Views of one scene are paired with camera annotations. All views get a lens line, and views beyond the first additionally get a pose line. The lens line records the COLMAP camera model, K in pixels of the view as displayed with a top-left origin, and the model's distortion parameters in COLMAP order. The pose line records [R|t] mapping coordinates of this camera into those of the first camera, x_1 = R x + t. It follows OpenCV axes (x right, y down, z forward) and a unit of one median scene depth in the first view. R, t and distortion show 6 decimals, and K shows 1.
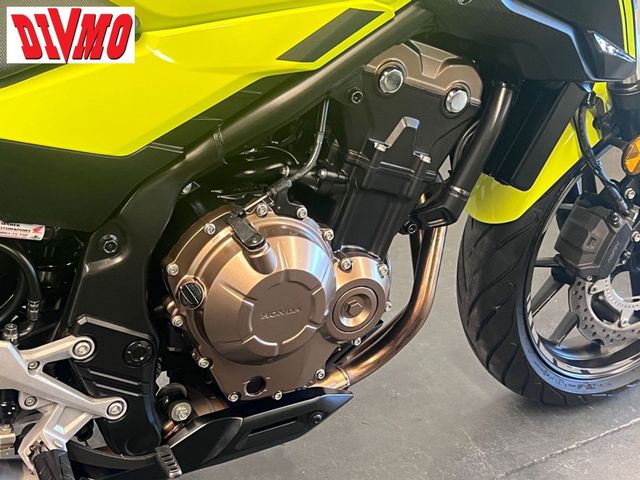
lens RADIAL K [[993.0, 0, 318.8], [0, 993.0, 240.3], [0, 0, 1]] dist [0.118026, 0.000000]
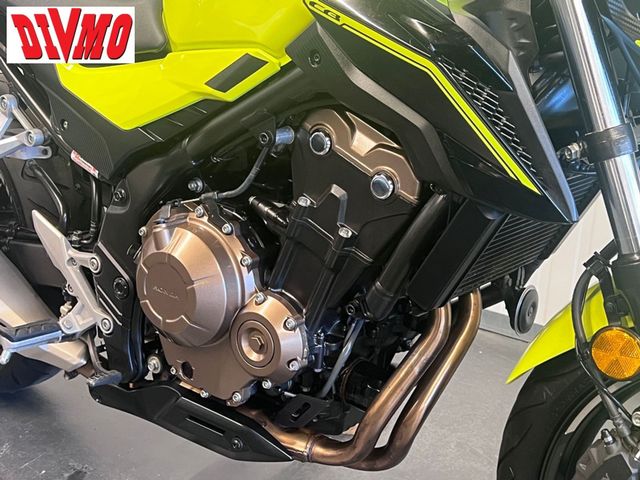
lens RADIAL K [[993.0, 0, 314.7], [0, 993.0, 236.3], [0, 0, 1]] dist [0.118026, 0.000000]
pose [[0.426537, 0.239469, -0.872193, 1.052483], [-0.460283, 0.887577, 0.018596, -0.089666], [0.778592, 0.393524, 0.488808, 0.519766]]
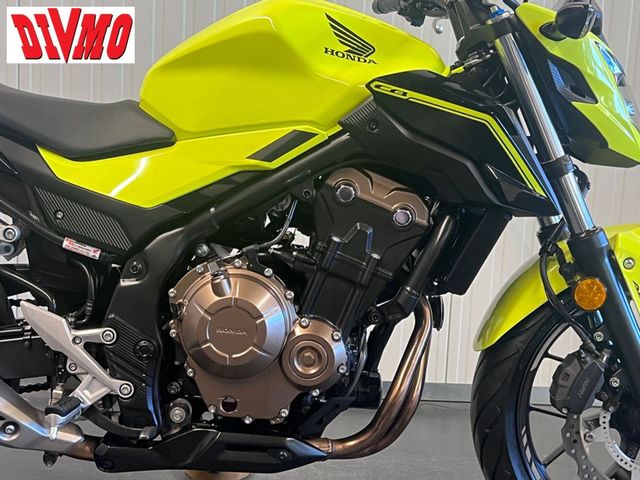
lens RADIAL K [[993.0, 0, 315.2], [0, 993.0, 235.0], [0, 0, 1]] dist [0.118026, 0.000000]
pose [[0.880961, 0.027448, -0.472392, 0.728005], [-0.216092, 0.911474, -0.350028, 0.415222], [0.420966, 0.410441, 0.808904, -0.159629]]
